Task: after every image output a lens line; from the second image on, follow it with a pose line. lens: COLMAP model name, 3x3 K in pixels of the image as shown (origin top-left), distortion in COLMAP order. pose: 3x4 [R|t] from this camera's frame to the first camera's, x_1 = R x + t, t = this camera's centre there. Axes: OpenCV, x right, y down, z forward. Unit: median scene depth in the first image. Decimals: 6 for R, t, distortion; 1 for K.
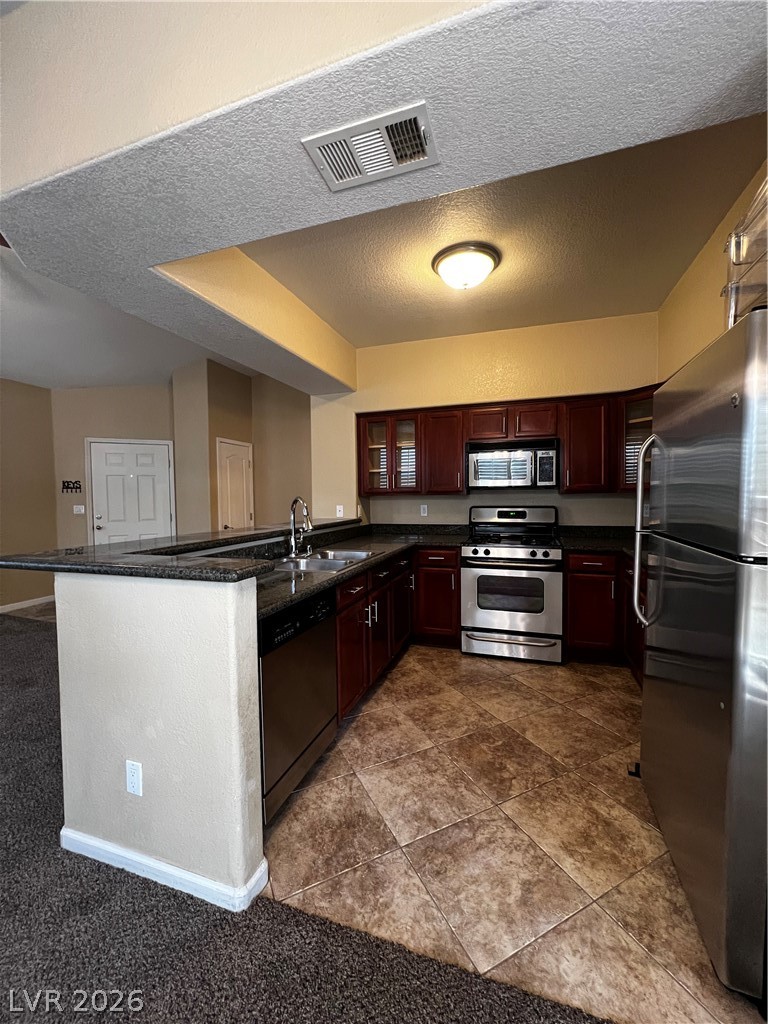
lens RADIAL K [[415.2, 0, 384.8], [0, 415.2, 510.4], [0, 0, 1]] dist [0.001151, -0.000086]
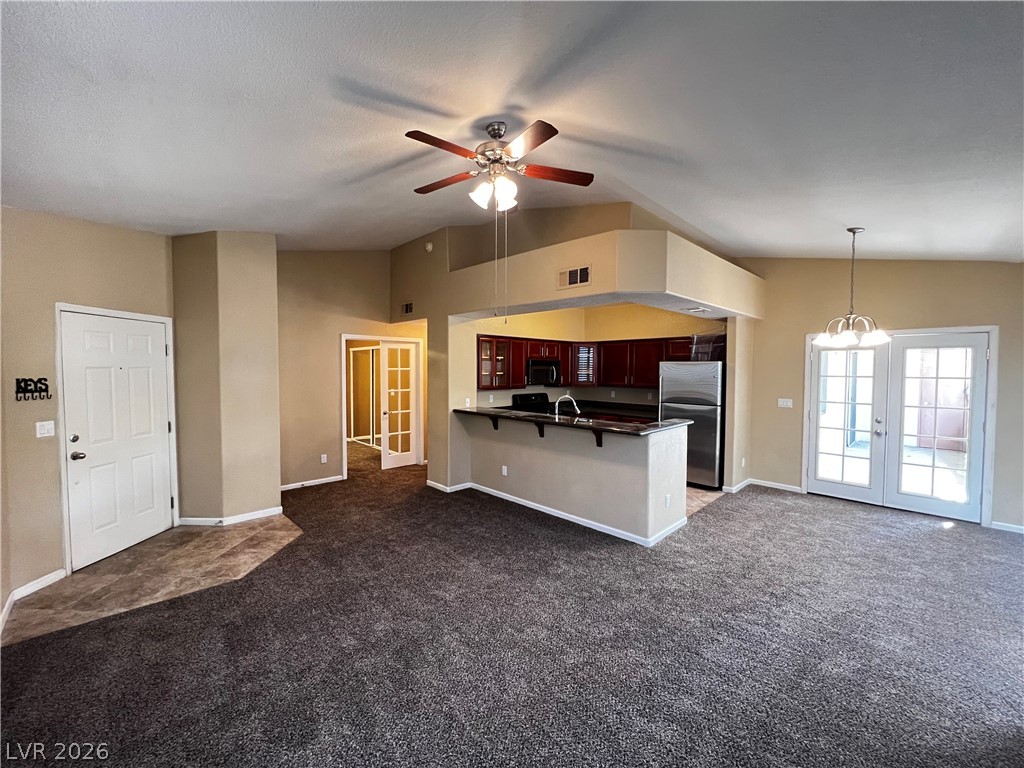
lens RADIAL K [[408.7, 0, 514.1], [0, 408.7, 382.4], [0, 0, 1]] dist [-0.003475, -0.000272]
pose [[0.444784, -0.020167, 0.895411, -0.955664], [0.020171, 0.999718, 0.012496, -0.059613], [-0.895411, 0.012504, 0.445066, 0.187088]]
